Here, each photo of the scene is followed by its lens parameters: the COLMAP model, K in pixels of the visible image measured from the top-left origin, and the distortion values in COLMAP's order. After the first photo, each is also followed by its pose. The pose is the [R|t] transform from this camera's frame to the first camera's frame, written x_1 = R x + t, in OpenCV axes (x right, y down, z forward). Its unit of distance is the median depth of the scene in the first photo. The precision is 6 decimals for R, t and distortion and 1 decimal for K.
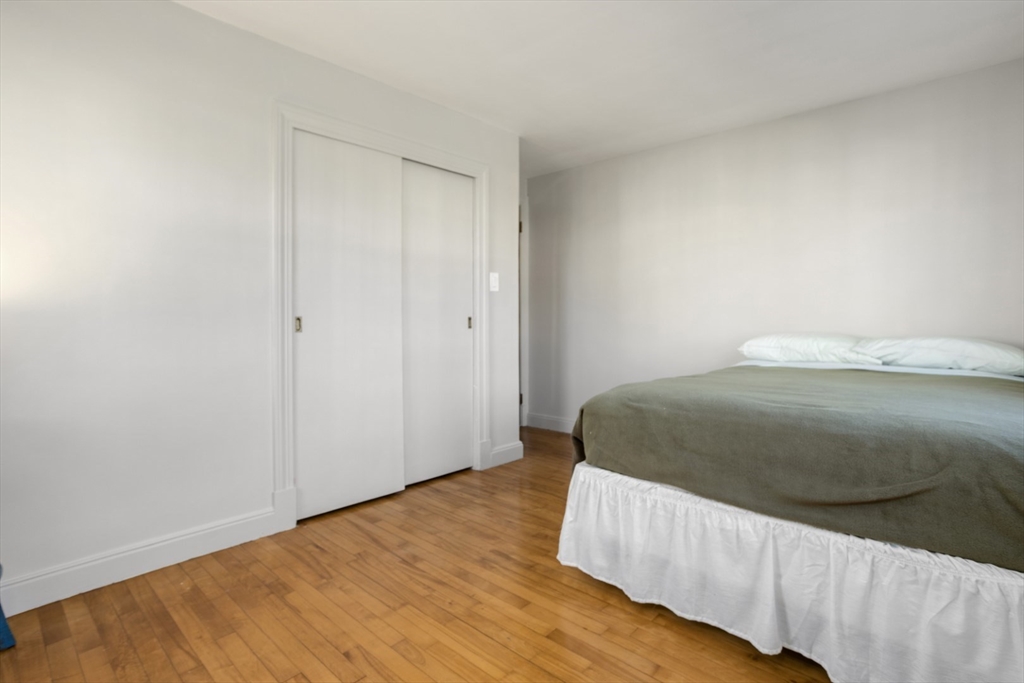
lens RADIAL K [[511.5, 0, 514.3], [0, 511.5, 316.4], [0, 0, 1]] dist [-0.048184, 0.031331]
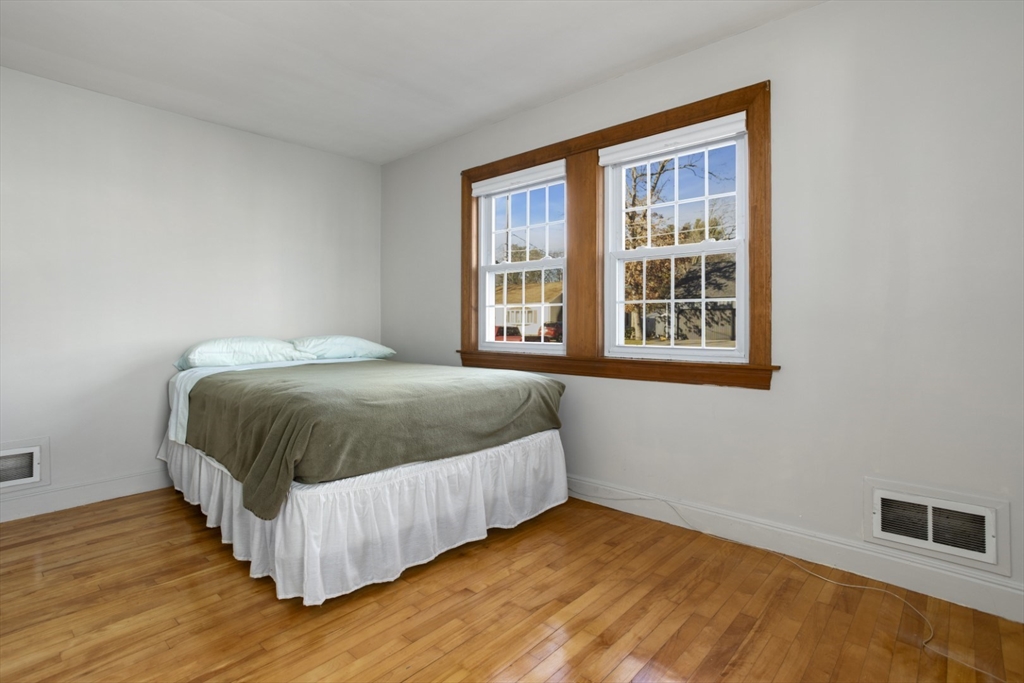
lens RADIAL K [[511.5, 0, 514.3], [0, 511.5, 316.4], [0, 0, 1]] dist [-0.048184, 0.031331]
pose [[-0.006273, 0.009485, 0.999935, -0.792650], [0.005132, 0.999942, -0.009453, 0.002146], [-0.999967, 0.005072, -0.006322, 0.677915]]
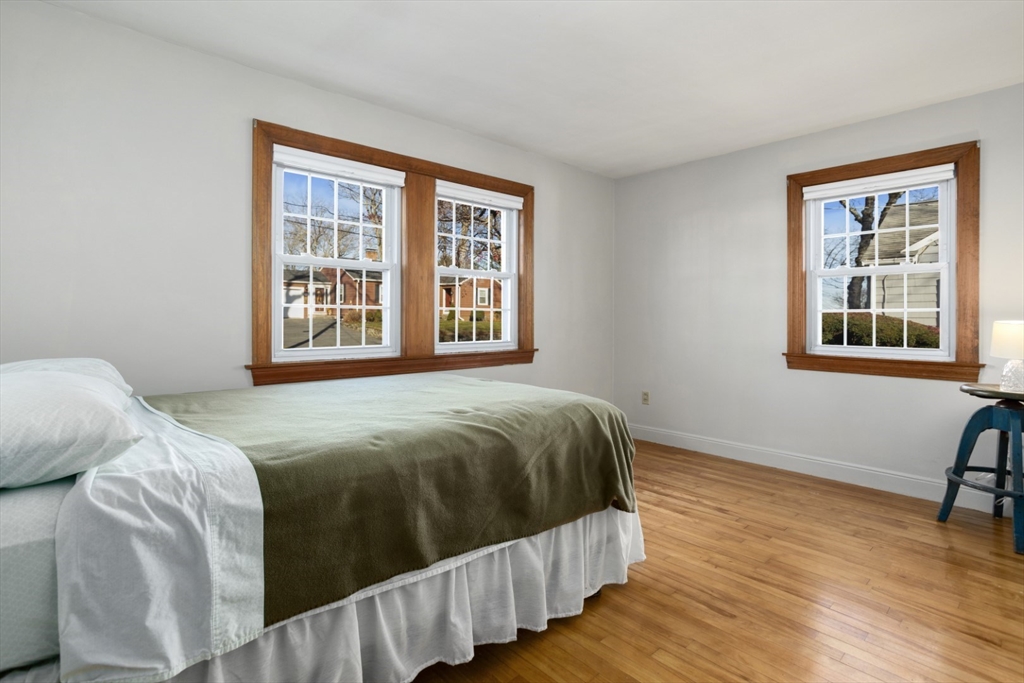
lens RADIAL K [[511.5, 0, 514.3], [0, 511.5, 316.4], [0, 0, 1]] dist [-0.048184, 0.031331]
pose [[-0.997835, 0.000106, 0.065774, 0.300759], [0.000418, 0.999989, 0.004728, -0.033685], [-0.065773, 0.004745, -0.997823, 2.139783]]
